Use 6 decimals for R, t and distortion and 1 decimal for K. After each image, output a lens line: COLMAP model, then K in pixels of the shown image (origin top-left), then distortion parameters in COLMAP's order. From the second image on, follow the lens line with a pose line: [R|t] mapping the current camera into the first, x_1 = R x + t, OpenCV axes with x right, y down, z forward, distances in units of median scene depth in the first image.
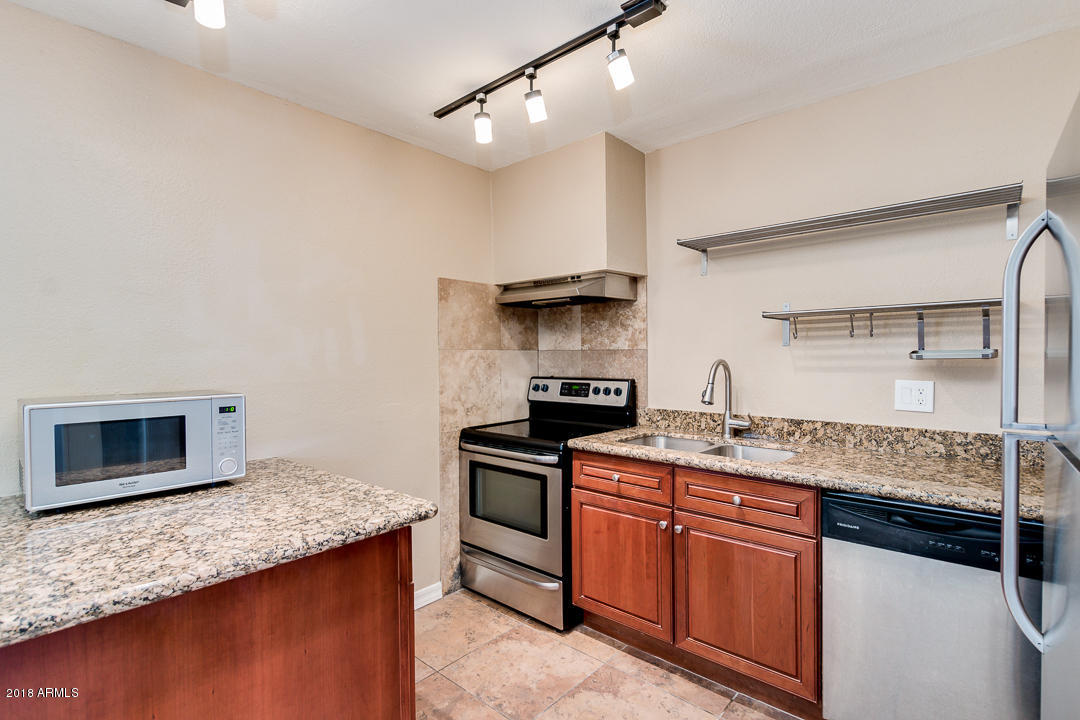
lens RADIAL K [[512.1, 0, 545.2], [0, 512.1, 364.7], [0, 0, 1]] dist [0.015118, -0.006496]
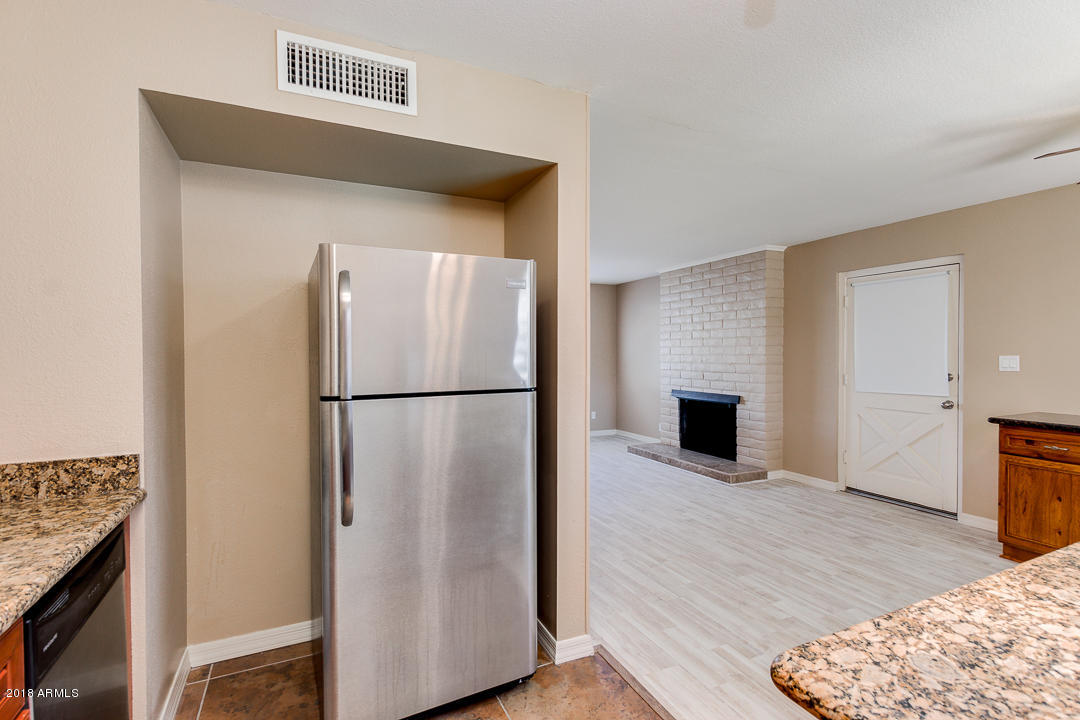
lens RADIAL K [[512.1, 0, 537.3], [0, 512.1, 355.8], [0, 0, 1]] dist [0.015118, -0.006496]
pose [[-0.916960, 0.005656, 0.398940, -0.133701], [0.018994, 0.999385, 0.029487, -0.021683], [-0.398528, 0.034616, -0.916503, 1.002552]]
